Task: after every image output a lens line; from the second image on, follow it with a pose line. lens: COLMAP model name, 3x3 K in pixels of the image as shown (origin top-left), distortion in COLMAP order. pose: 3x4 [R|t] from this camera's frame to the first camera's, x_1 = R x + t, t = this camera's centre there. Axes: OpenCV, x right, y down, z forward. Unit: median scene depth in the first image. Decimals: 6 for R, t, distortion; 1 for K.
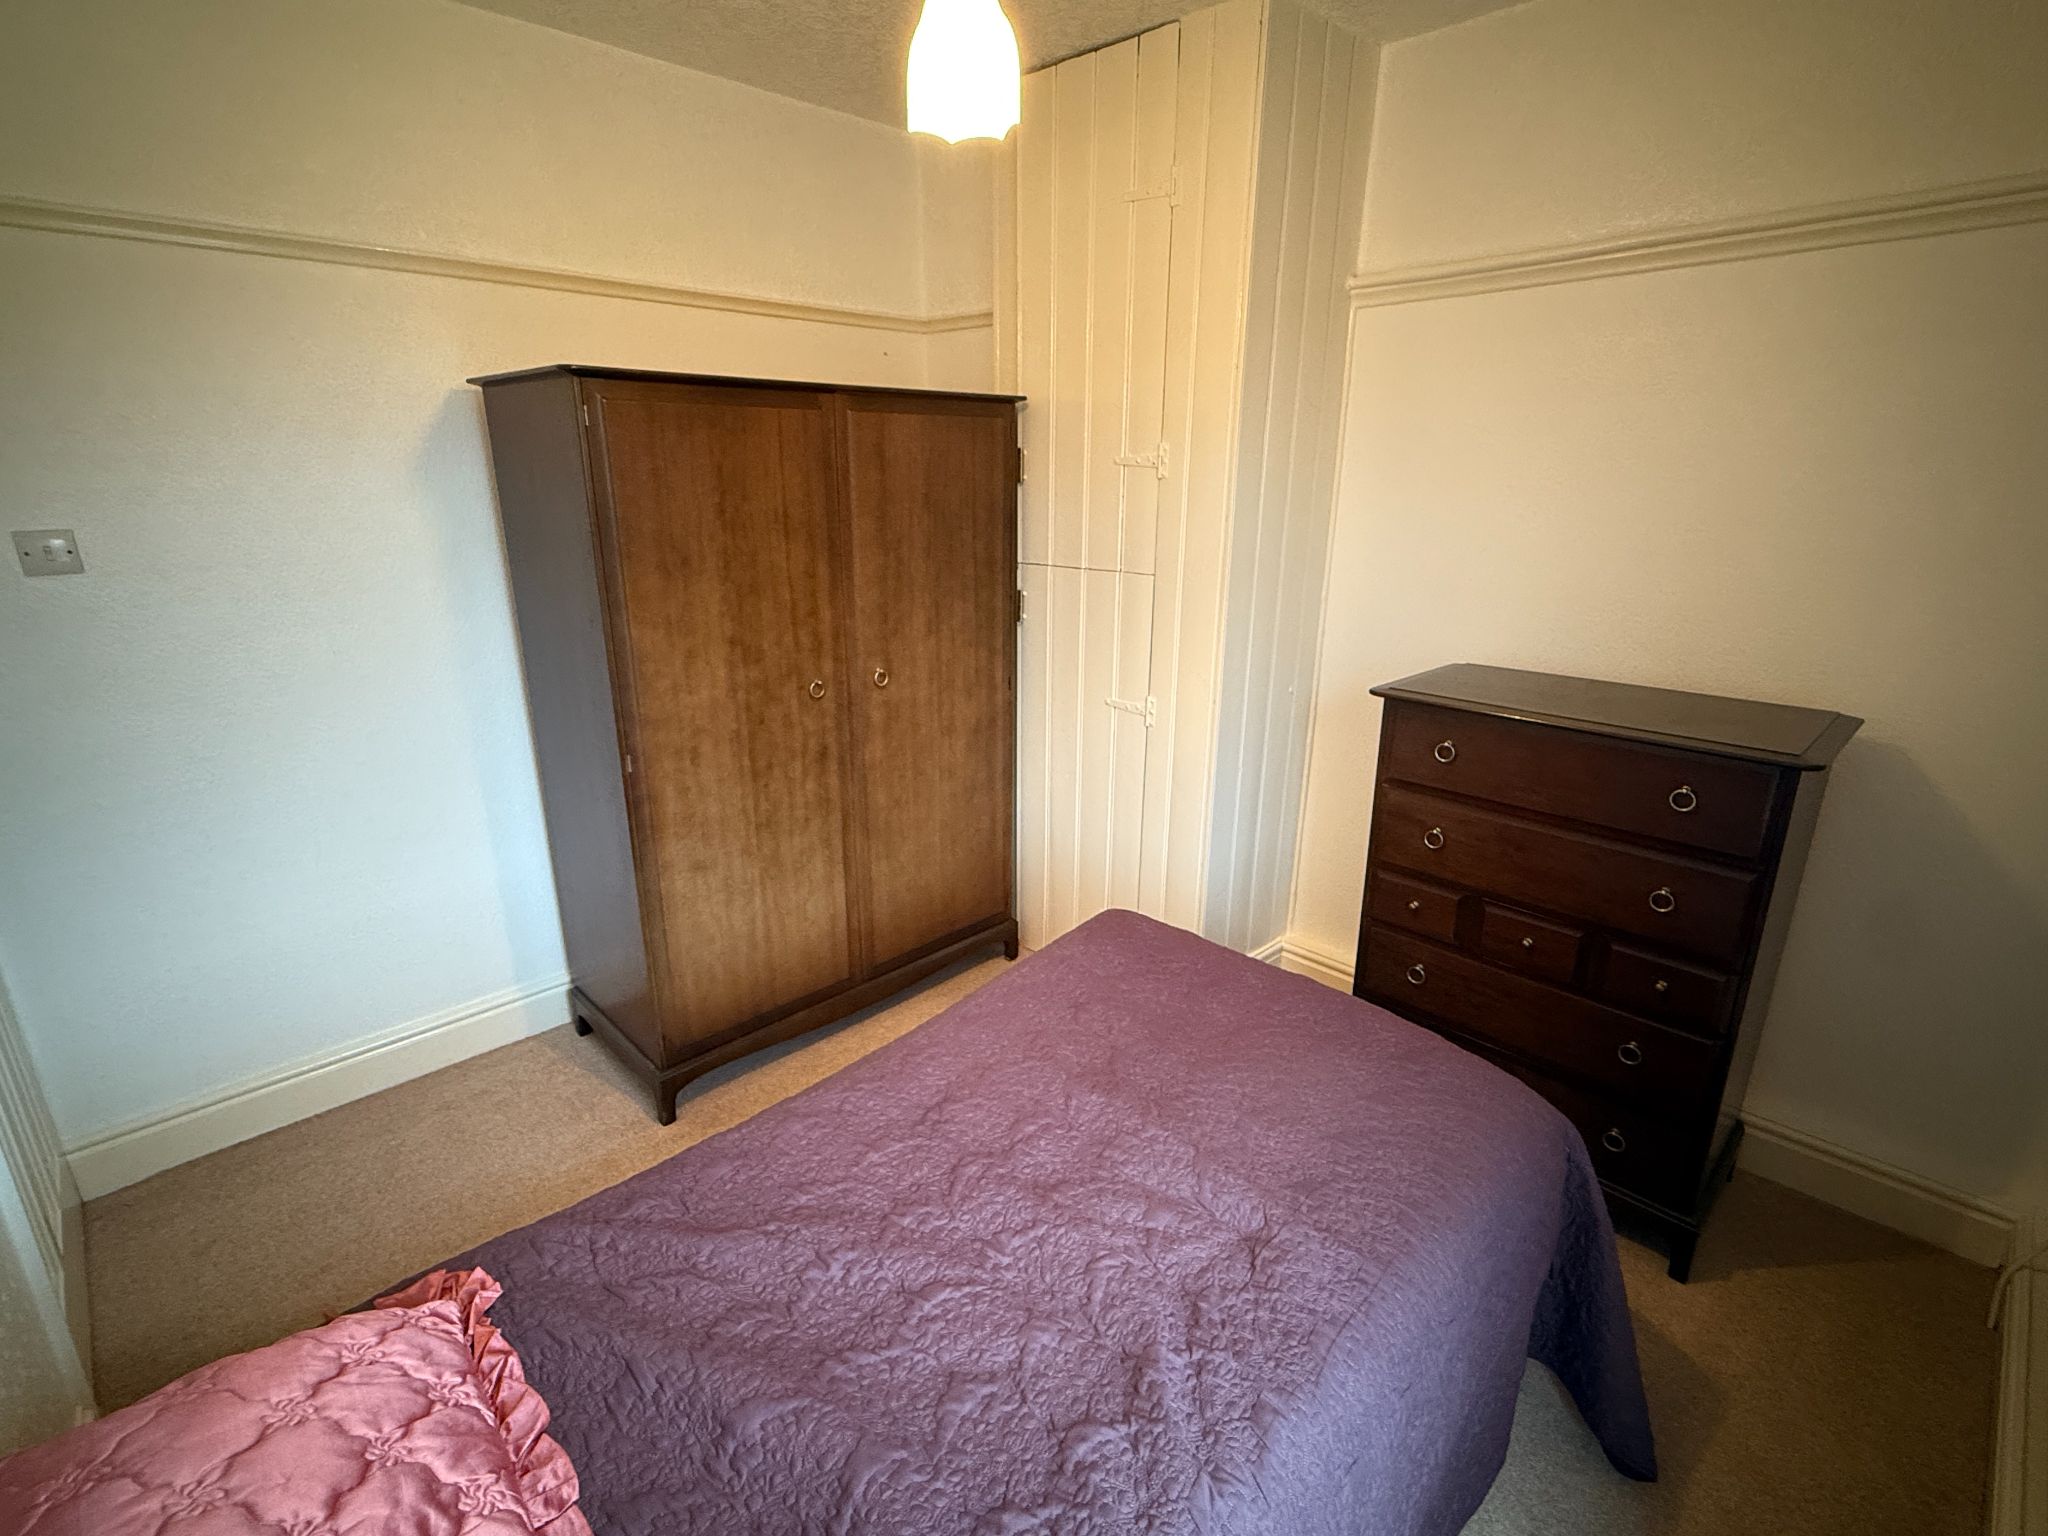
lens RADIAL K [[981.2, 0, 1024.0], [0, 981.2, 768.0], [0, 0, 1]] dist [0.001839, -0.000177]
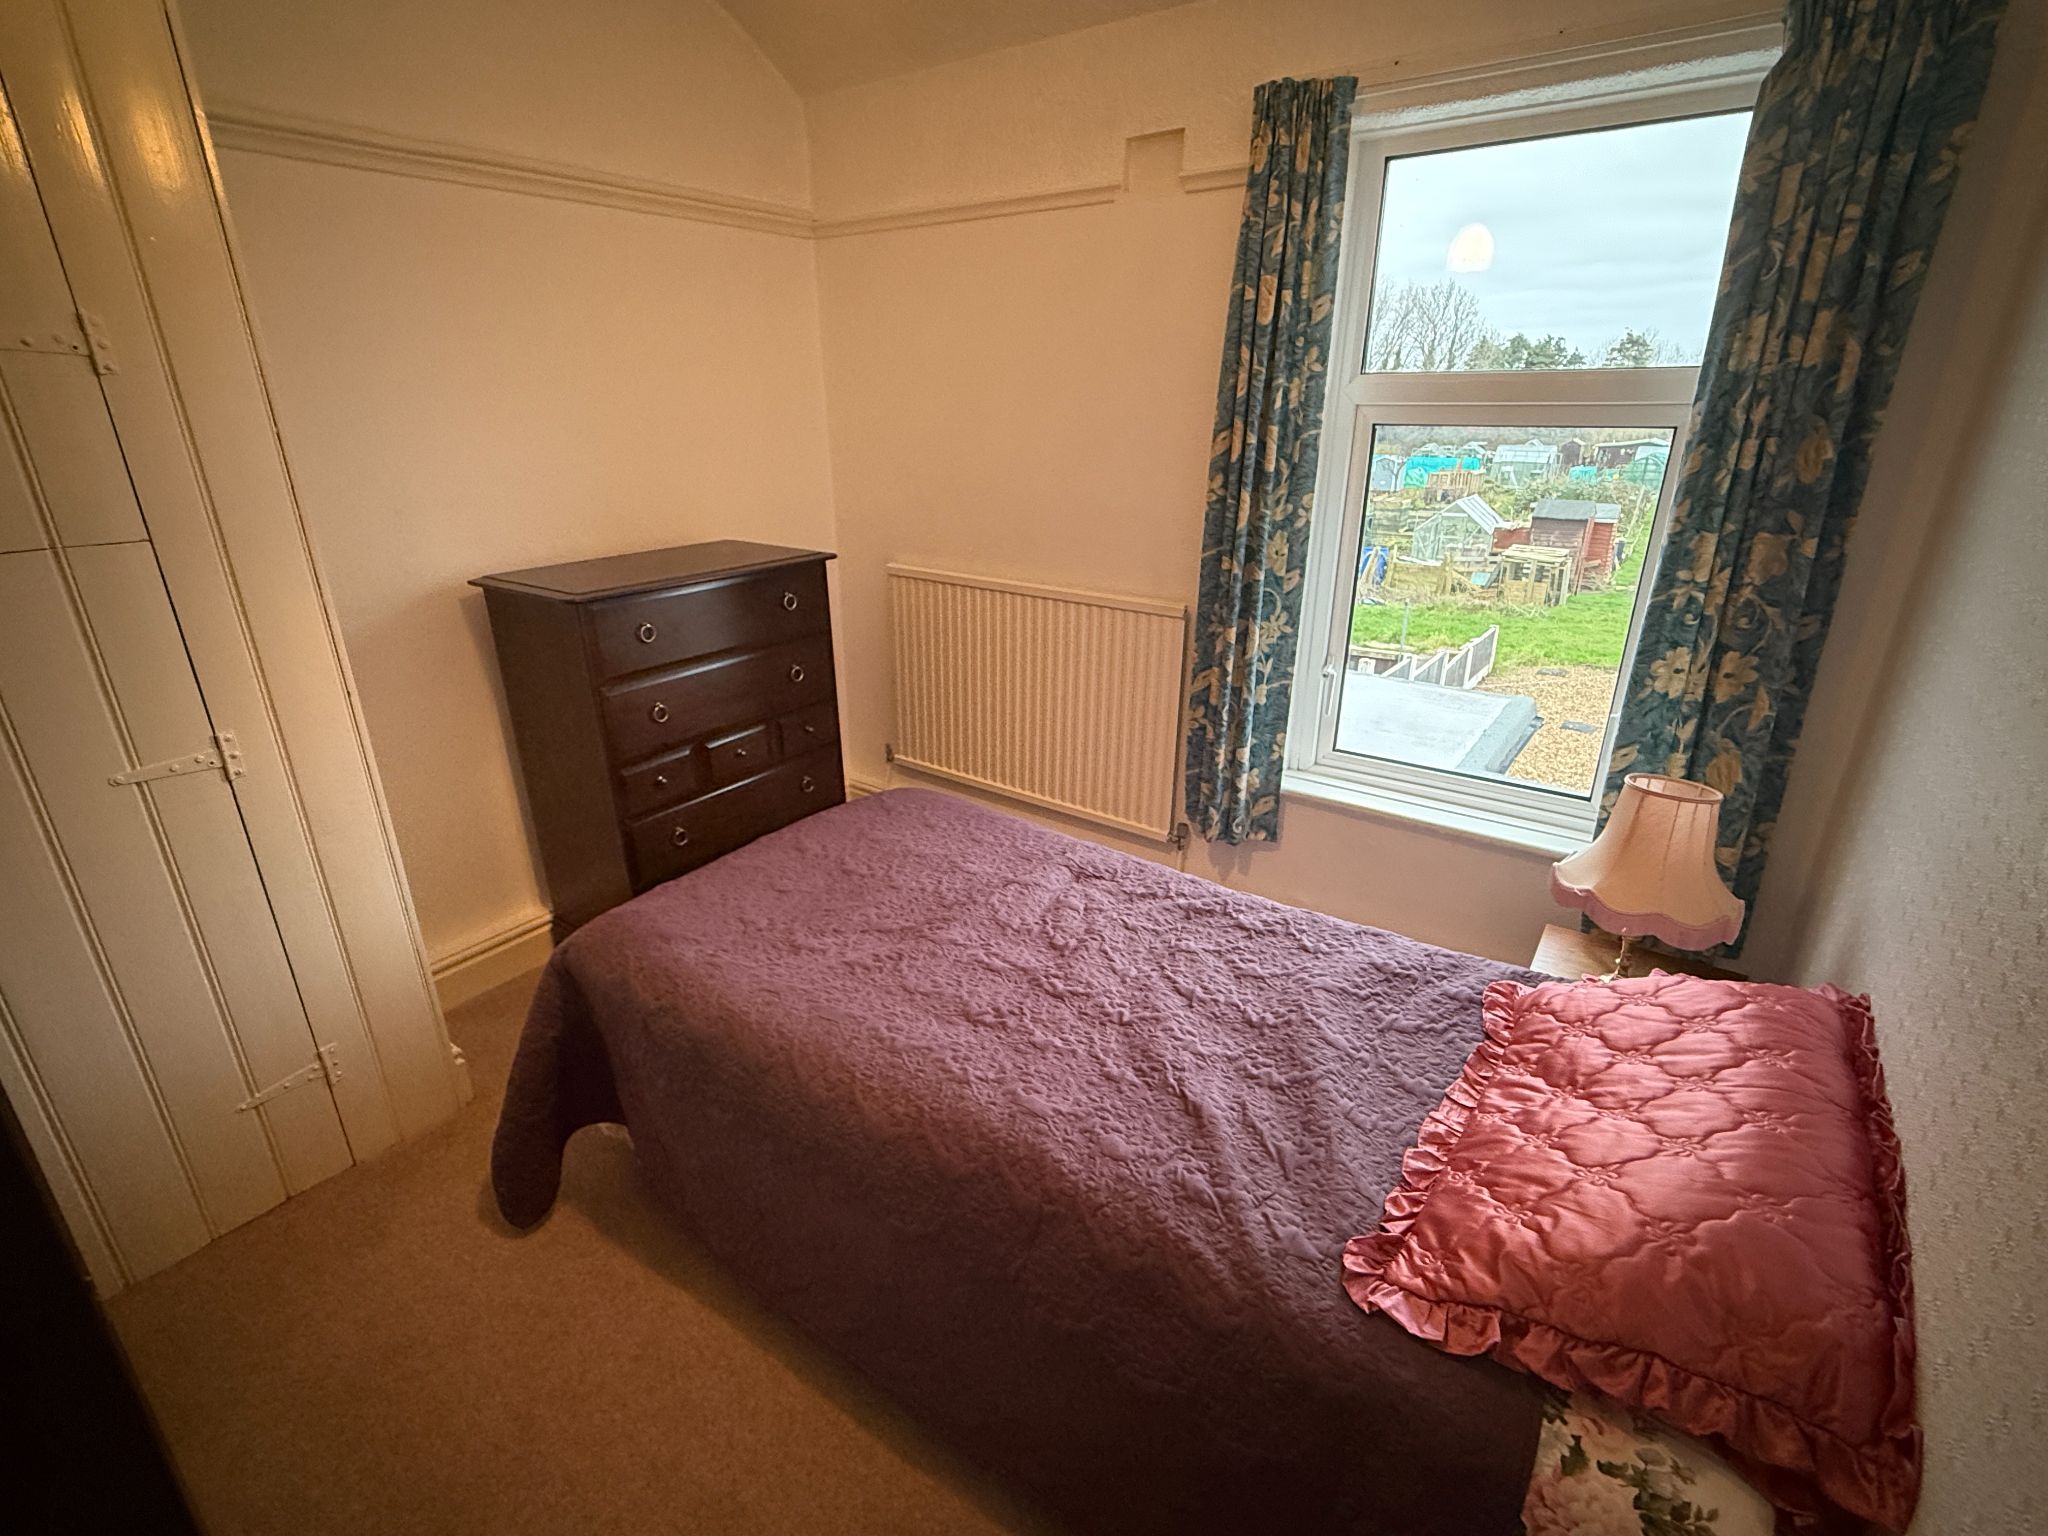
lens RADIAL K [[943.2, 0, 1024.0], [0, 943.2, 768.0], [0, 0, 1]] dist [-0.000192, -0.000220]
pose [[-0.179541, -0.367455, 0.912547, -1.030201], [0.295410, 0.864670, 0.406298, -0.293532], [-0.938348, 0.342523, -0.046694, 1.068228]]
